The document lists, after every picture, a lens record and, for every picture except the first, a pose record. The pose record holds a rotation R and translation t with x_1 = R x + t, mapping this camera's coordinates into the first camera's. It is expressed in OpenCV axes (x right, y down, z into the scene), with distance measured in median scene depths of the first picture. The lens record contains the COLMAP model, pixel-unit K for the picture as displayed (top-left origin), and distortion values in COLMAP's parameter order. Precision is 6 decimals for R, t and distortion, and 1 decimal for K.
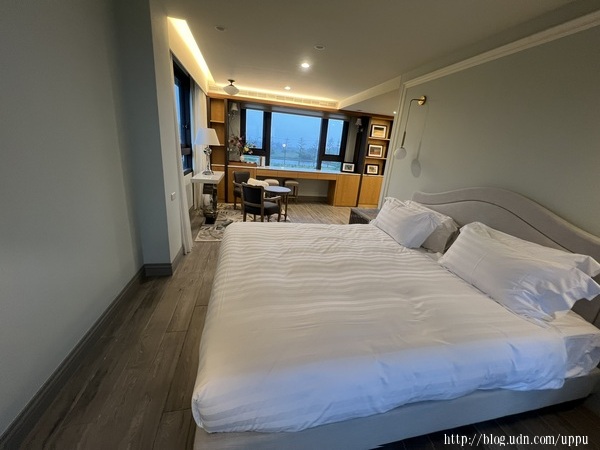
lens RADIAL K [[242.1, 0, 299.2], [0, 242.1, 225.2], [0, 0, 1]] dist [-0.002171, 0.000331]
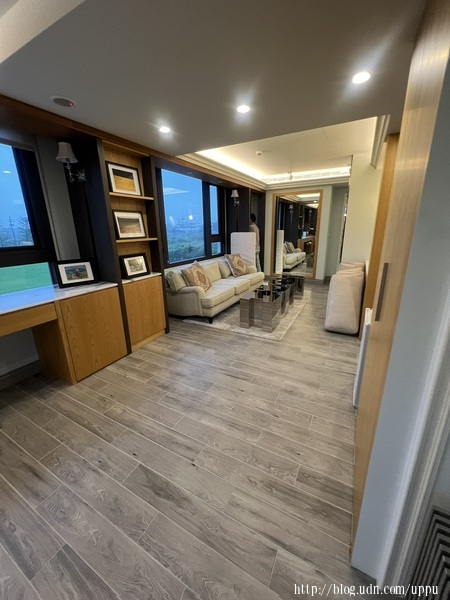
lens RADIAL K [[242.1, 0, 227.1], [0, 242.1, 299.1], [0, 0, 1]] dist [-0.002171, 0.000331]
pose [[0.647982, -0.305257, 0.697809, 0.075887], [0.297853, 0.944772, 0.136706, -0.182844], [-0.701001, 0.119262, 0.703117, 0.568659]]
